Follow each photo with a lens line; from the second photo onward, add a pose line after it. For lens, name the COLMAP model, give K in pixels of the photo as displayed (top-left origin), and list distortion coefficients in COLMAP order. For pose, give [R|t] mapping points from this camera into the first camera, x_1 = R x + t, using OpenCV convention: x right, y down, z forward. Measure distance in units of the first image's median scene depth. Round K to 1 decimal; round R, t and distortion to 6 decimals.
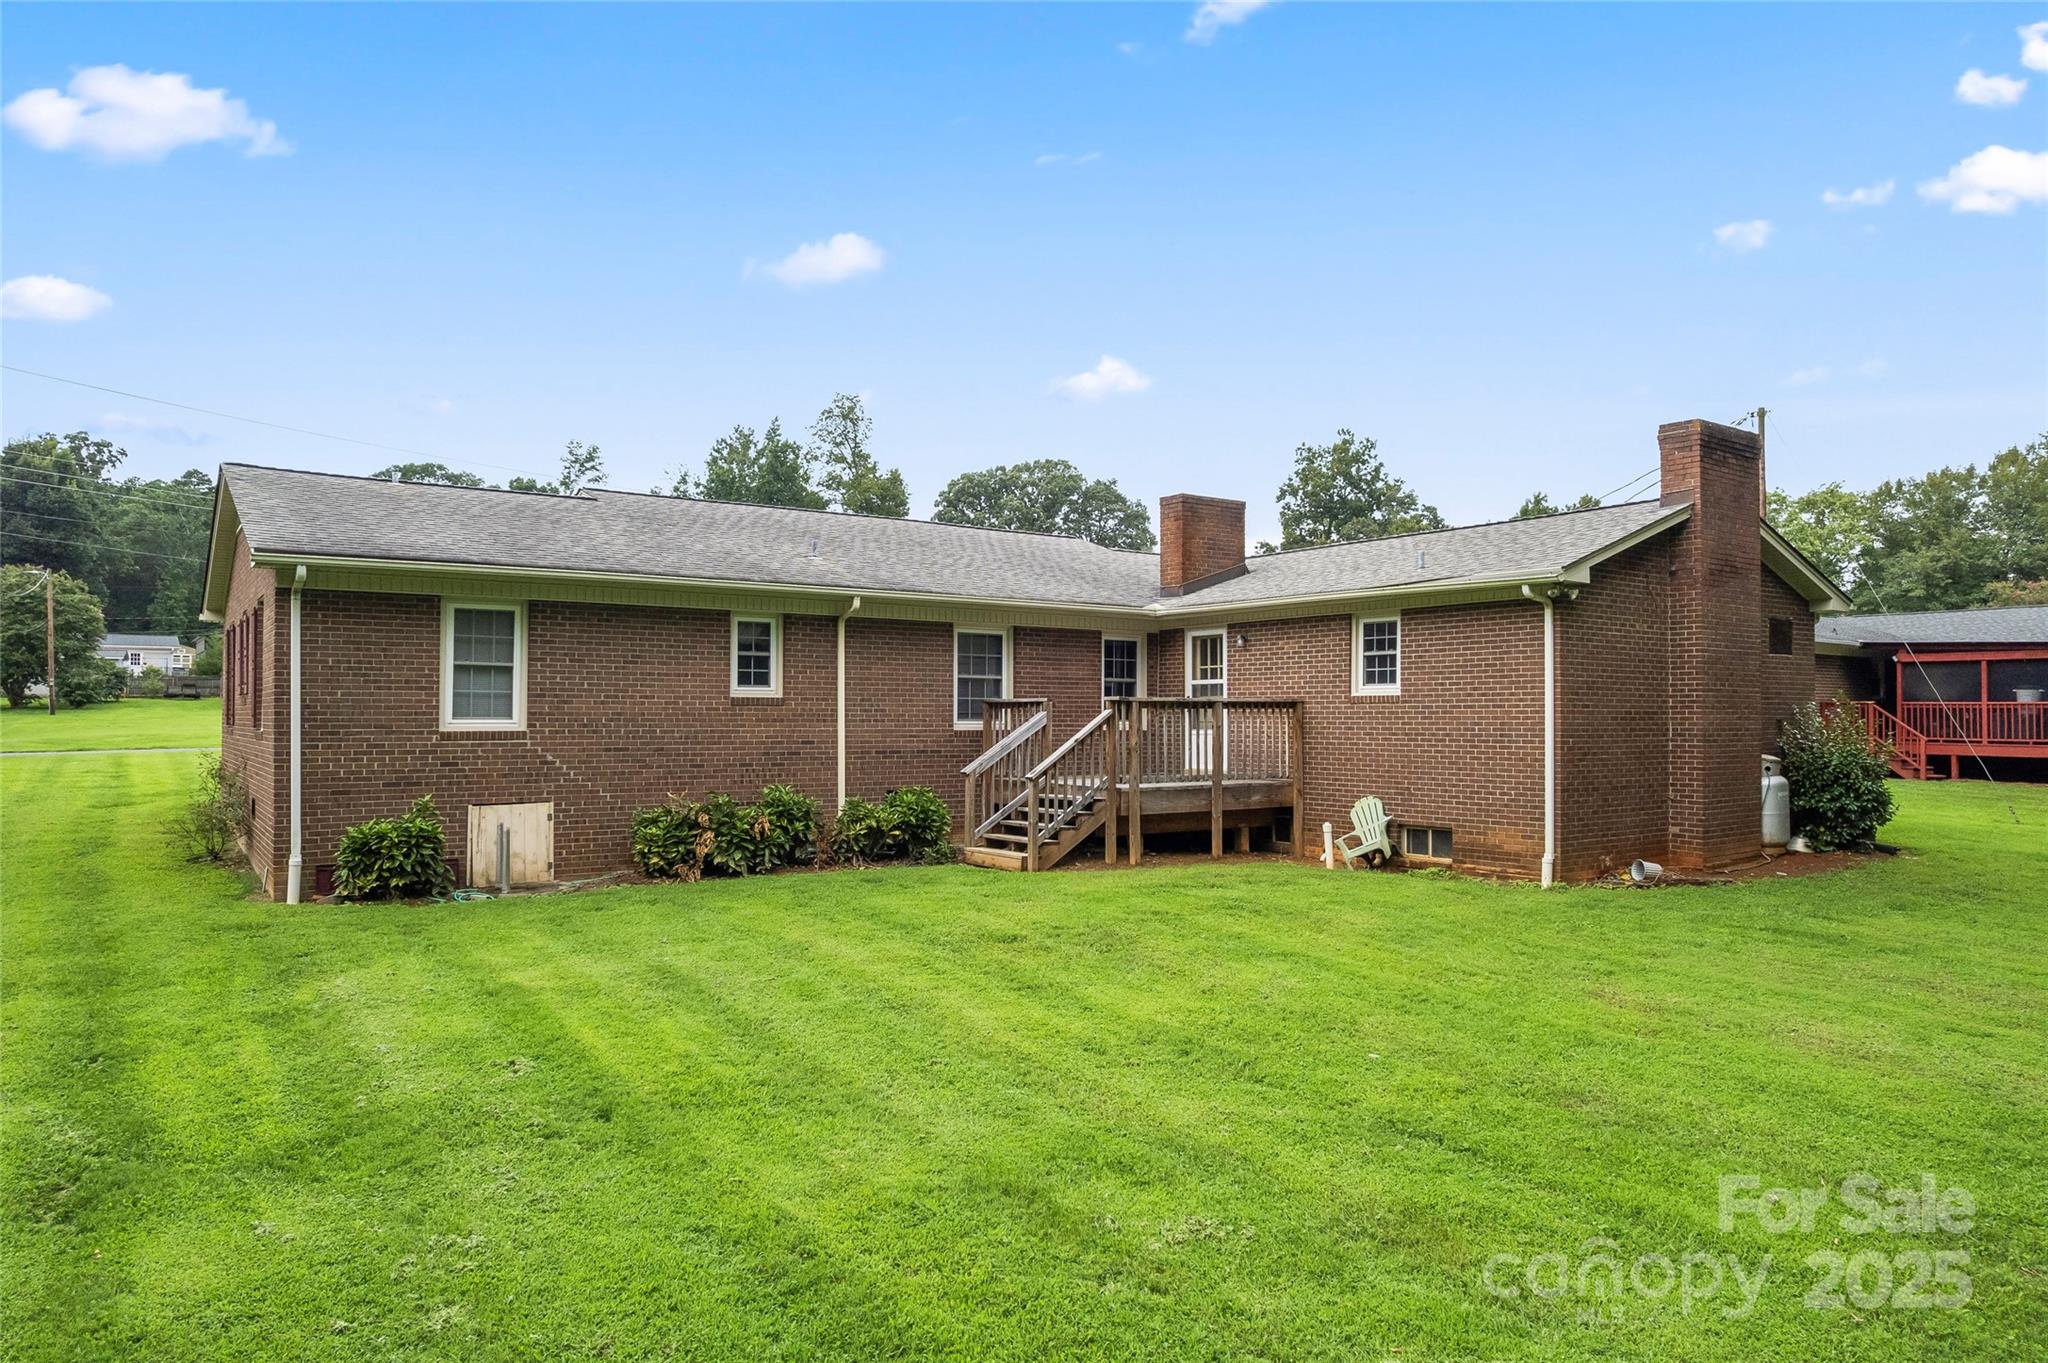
lens RADIAL K [[1292.2, 0, 1018.6], [0, 1292.2, 690.3], [0, 0, 1]] dist [-0.059970, 0.060634]
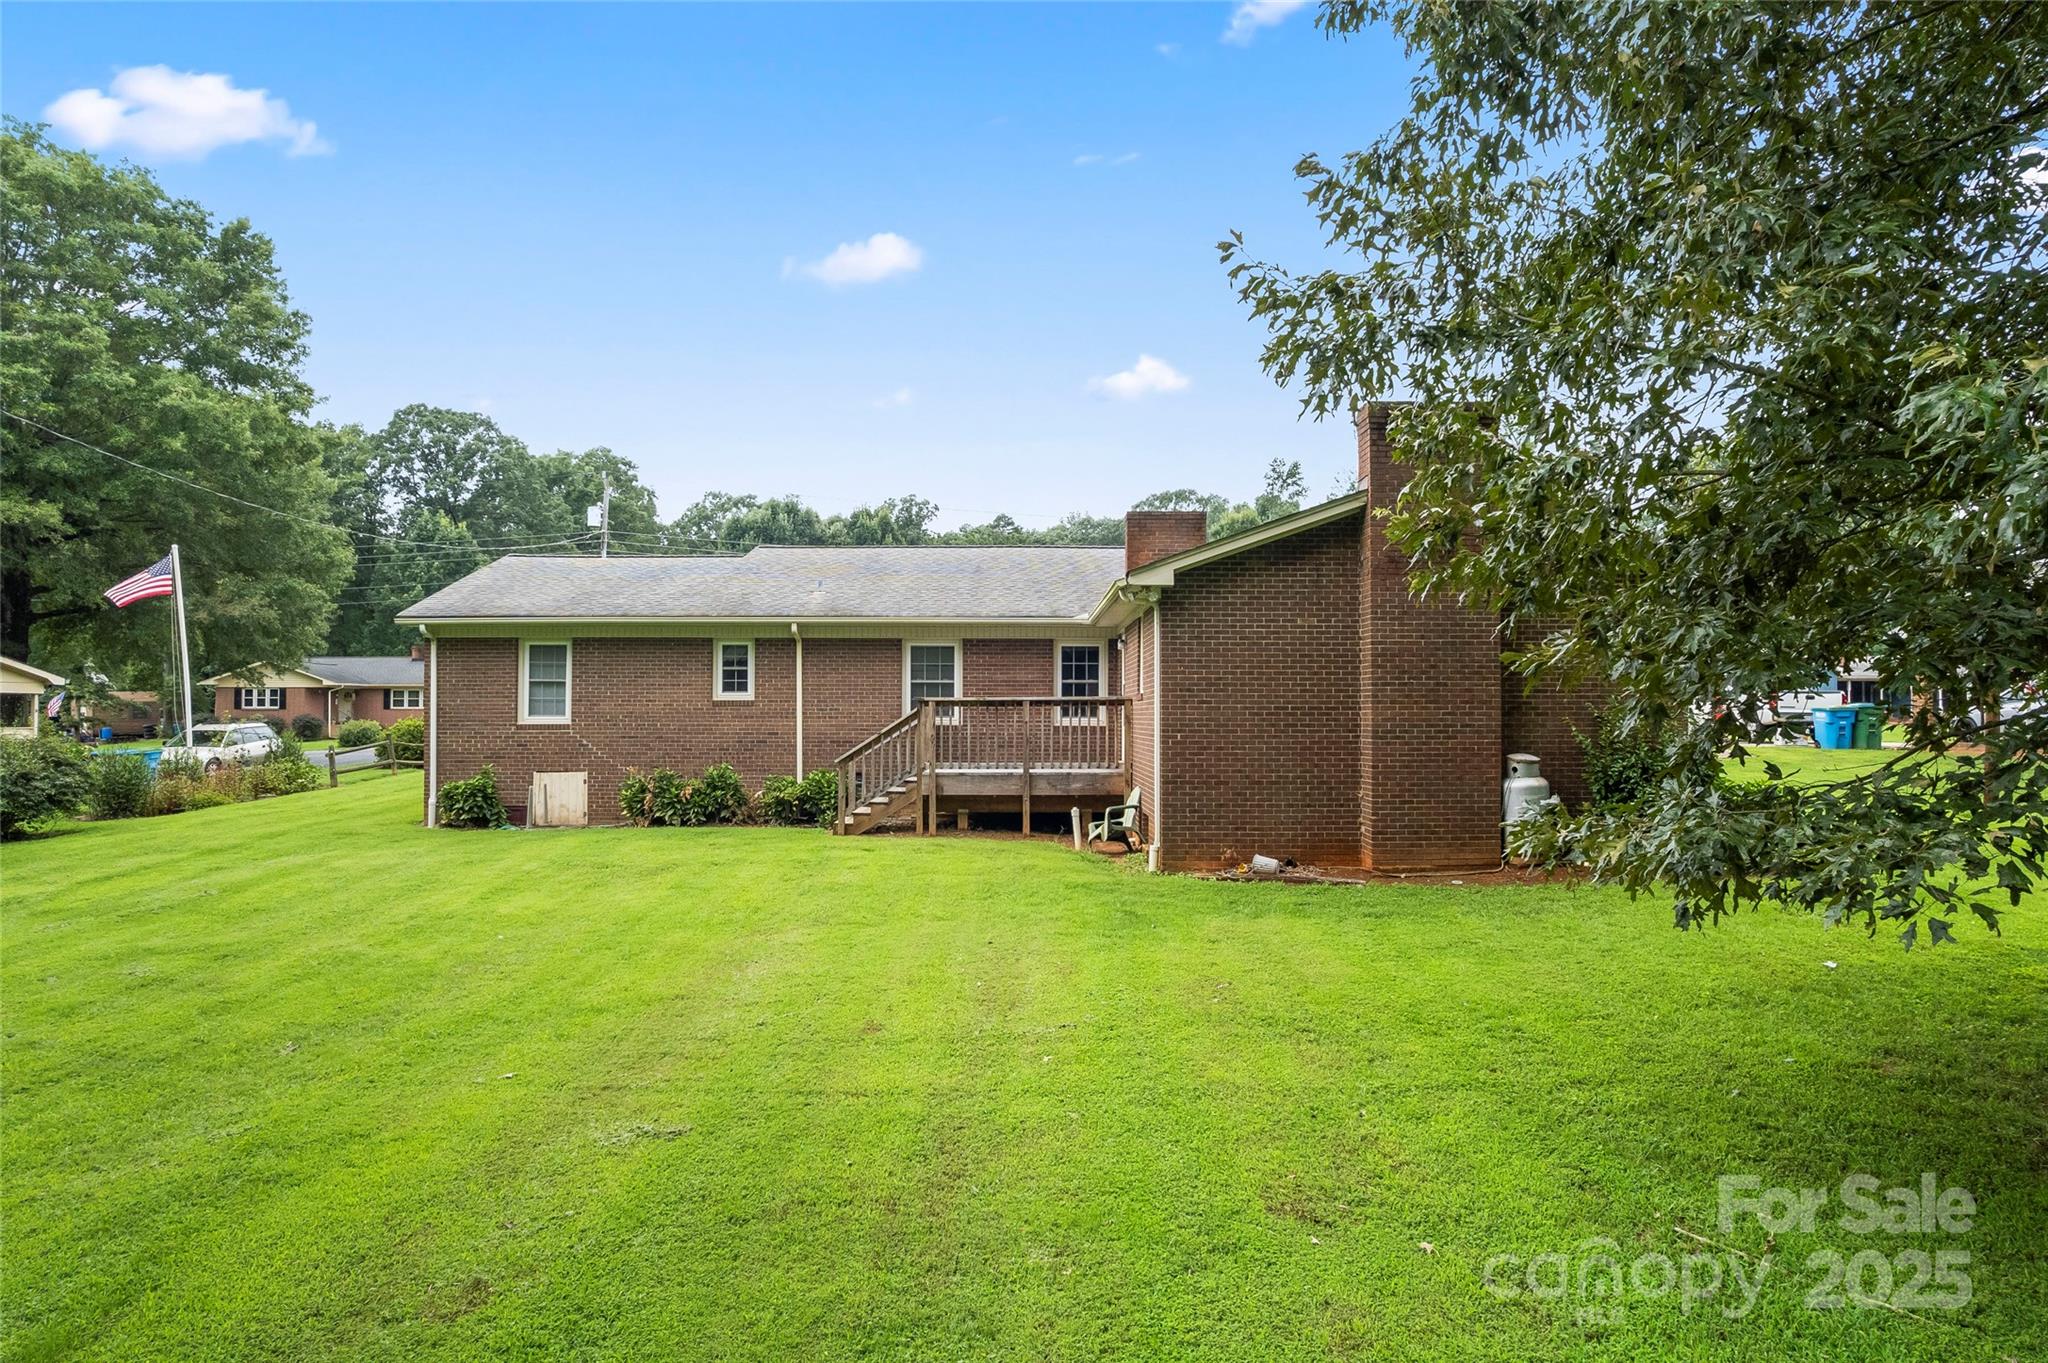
lens RADIAL K [[1292.2, 0, 1018.6], [0, 1292.2, 690.3], [0, 0, 1]] dist [-0.059970, 0.060634]
pose [[0.816226, -0.013810, -0.577568, 0.837172], [0.013155, 0.999899, -0.005317, 0.006160], [0.577583, -0.003257, 0.816325, 0.059983]]
